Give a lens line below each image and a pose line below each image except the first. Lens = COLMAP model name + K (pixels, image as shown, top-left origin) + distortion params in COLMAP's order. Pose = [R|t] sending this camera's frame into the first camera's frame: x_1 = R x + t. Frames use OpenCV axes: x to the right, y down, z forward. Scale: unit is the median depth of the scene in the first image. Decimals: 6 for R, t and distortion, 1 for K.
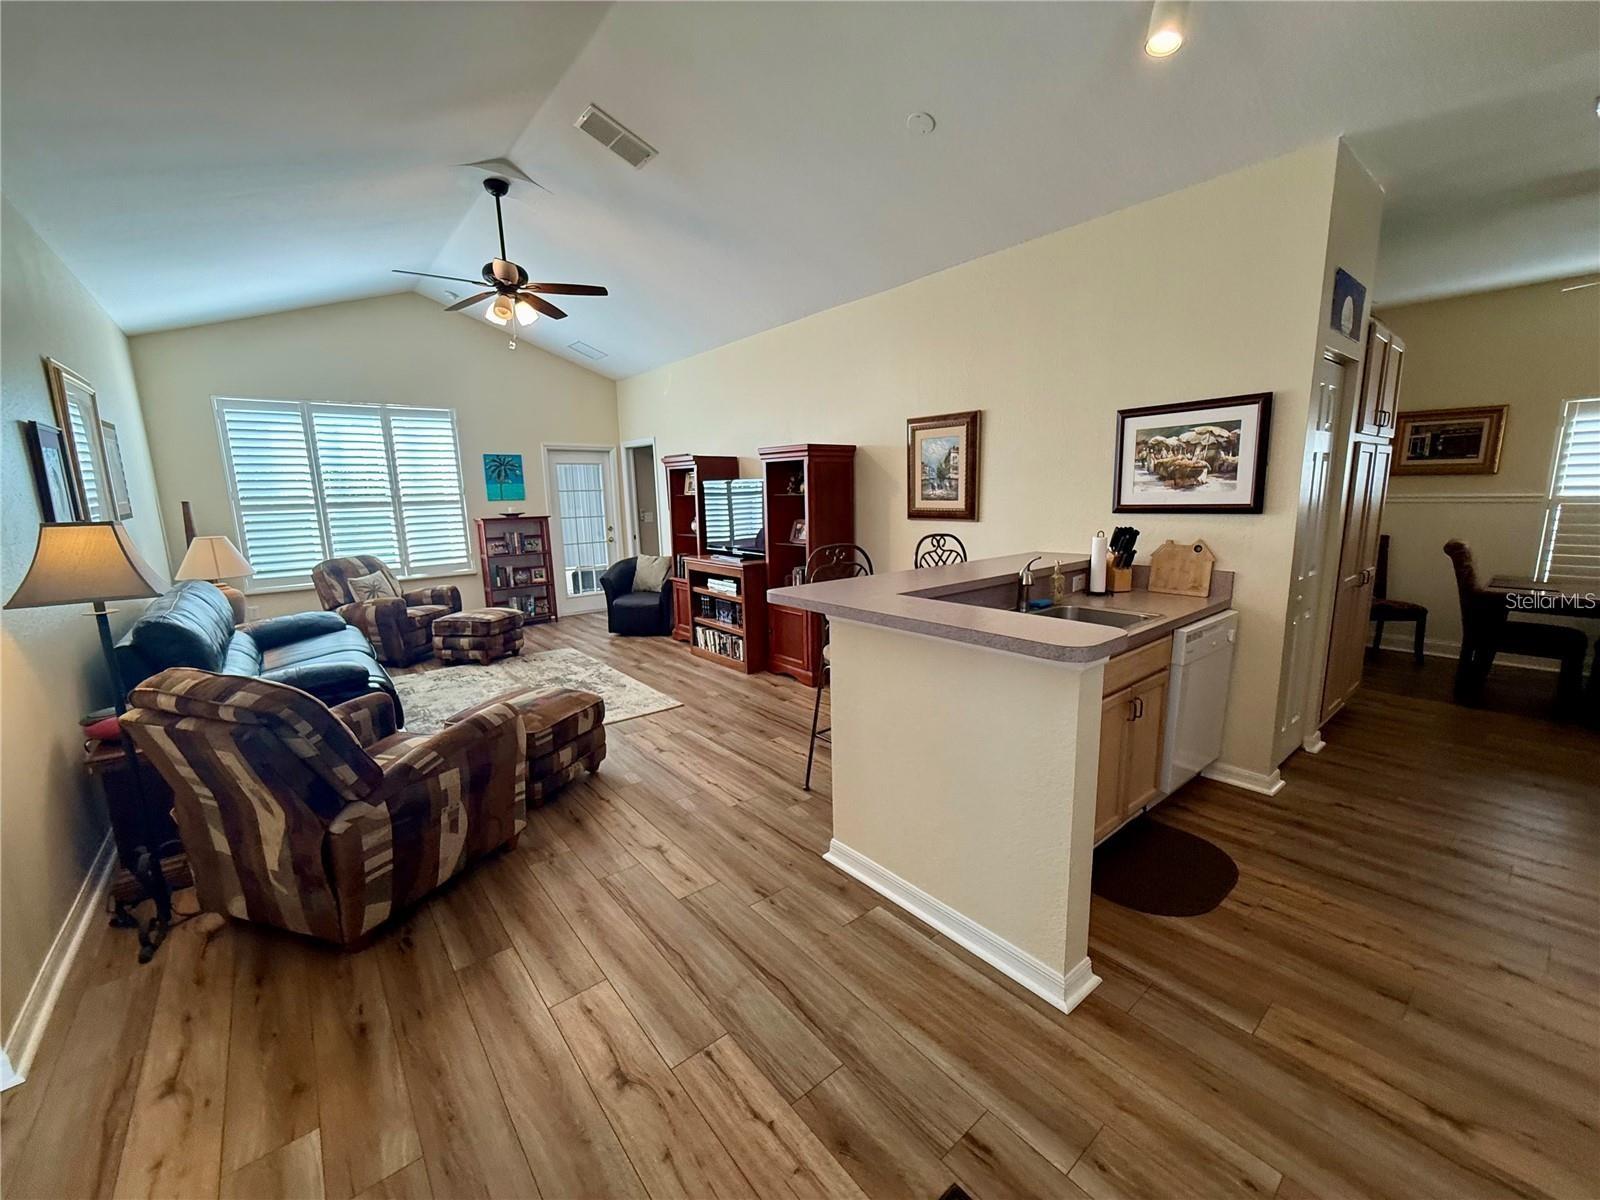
lens RADIAL K [[639.5, 0, 803.7], [0, 639.5, 602.1], [0, 0, 1]] dist [0.000245, -0.000006]
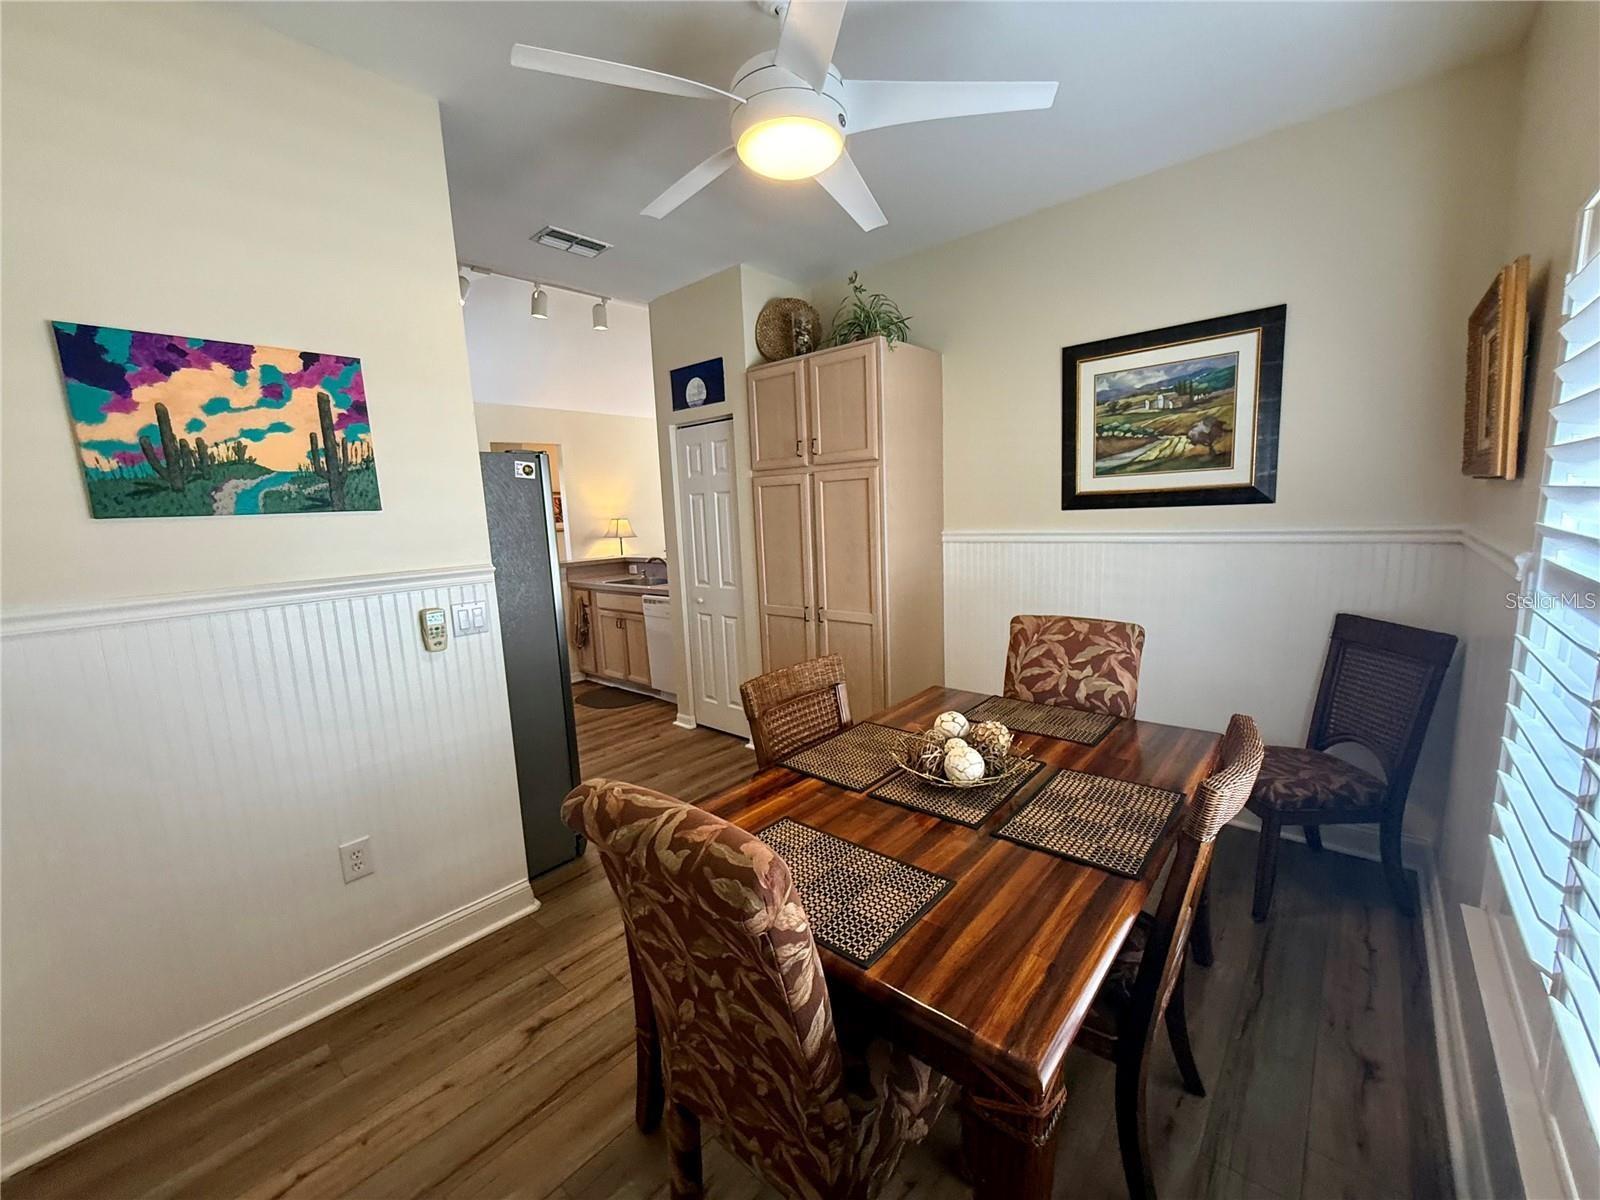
lens RADIAL K [[639.5, 0, 797.6], [0, 639.5, 599.4], [0, 0, 1]] dist [0.000245, -0.000006]
pose [[0.159551, 0.154874, -0.974965, 1.650583], [-0.133539, 0.981925, 0.134126, -0.168048], [0.978116, 0.108796, 0.177349, 0.743222]]
